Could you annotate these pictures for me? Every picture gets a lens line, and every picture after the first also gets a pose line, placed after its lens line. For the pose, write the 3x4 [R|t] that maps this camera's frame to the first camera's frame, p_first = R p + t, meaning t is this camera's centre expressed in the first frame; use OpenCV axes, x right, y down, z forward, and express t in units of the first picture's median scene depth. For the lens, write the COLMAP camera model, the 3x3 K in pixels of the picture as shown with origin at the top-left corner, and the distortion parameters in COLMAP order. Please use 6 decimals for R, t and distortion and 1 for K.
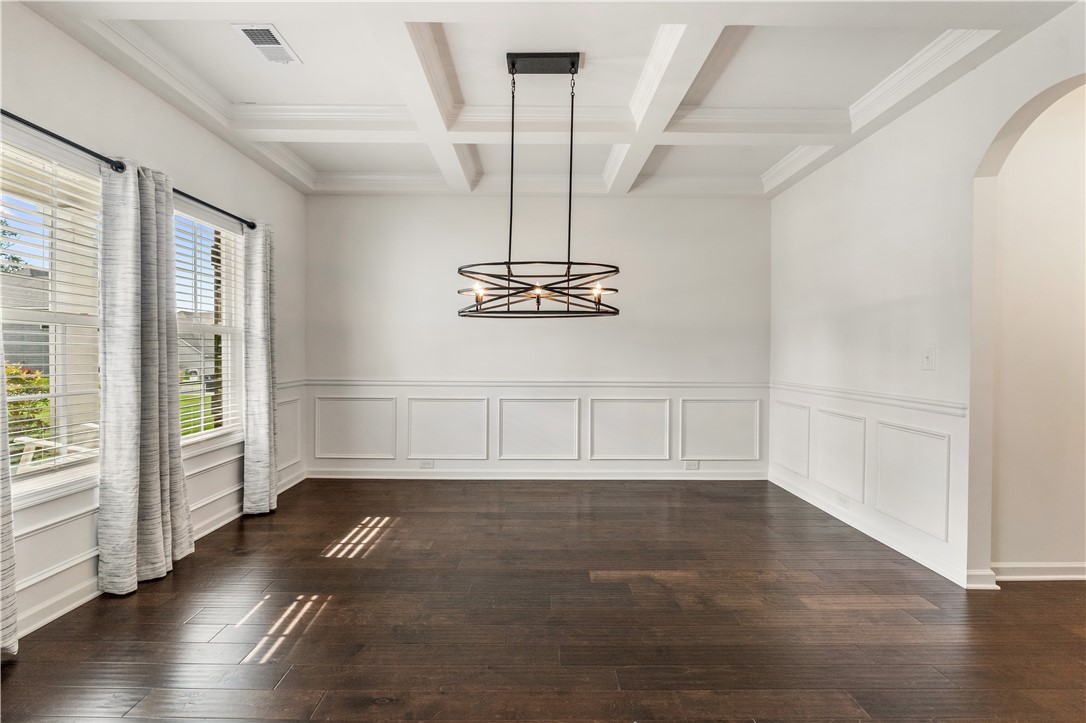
lens RADIAL K [[459.4, 0, 538.6], [0, 459.4, 359.2], [0, 0, 1]] dist [-0.006271, 0.000058]
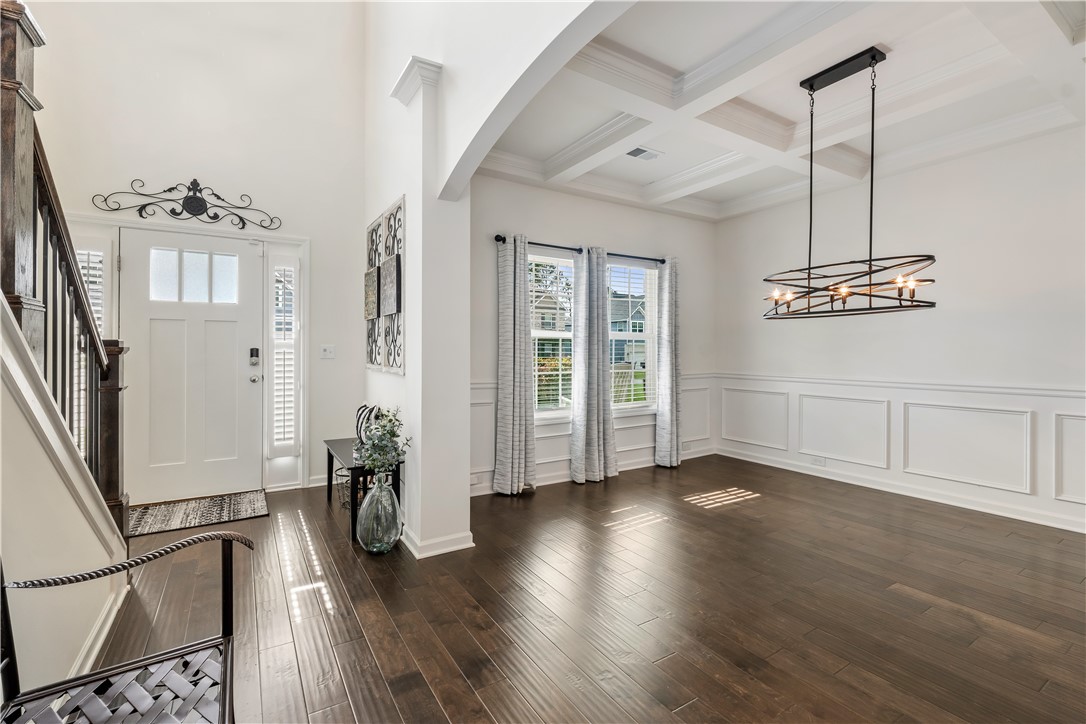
lens RADIAL K [[482.5, 0, 526.2], [0, 482.5, 348.4], [0, 0, 1]] dist [-0.000674, 0.000030]
pose [[0.512512, -0.008802, -0.858635, 0.506170], [-0.007318, 0.999866, -0.014618, 0.002173], [0.858649, 0.013775, 0.512380, -0.143043]]
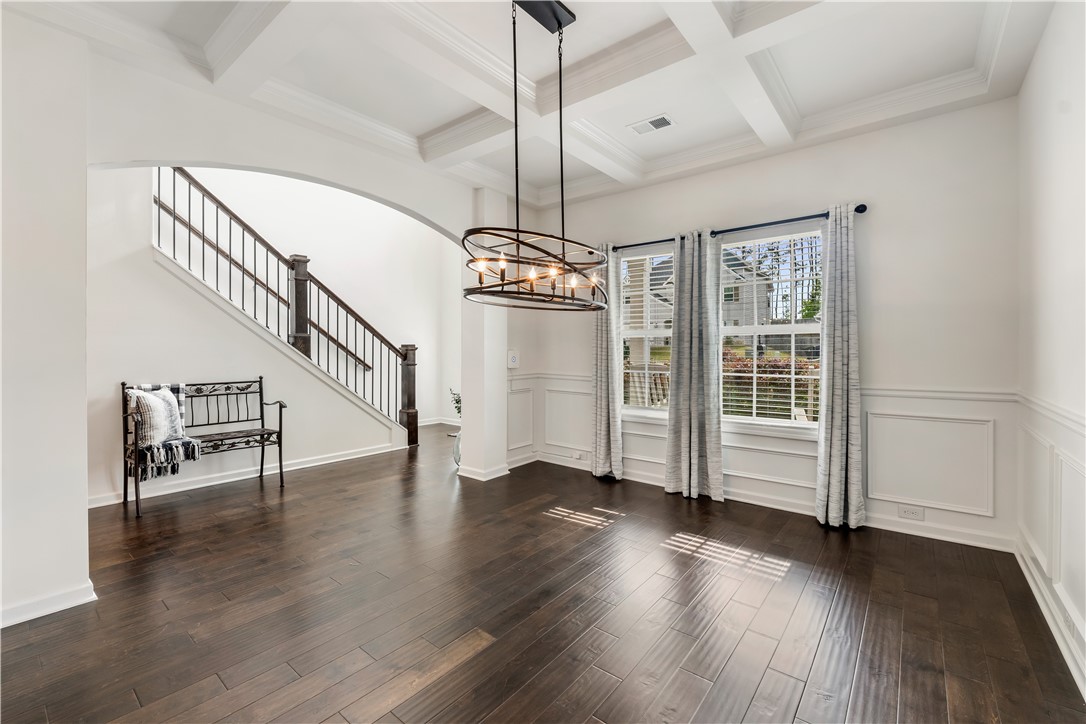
lens RADIAL K [[465.1, 0, 538.6], [0, 465.1, 365.8], [0, 0, 1]] dist [-0.009732, -0.000040]
pose [[-0.646072, 0.029806, -0.762695, 0.568445], [-0.007687, 0.998933, 0.045549, -0.026184], [0.763238, 0.035291, -0.645153, 1.363352]]
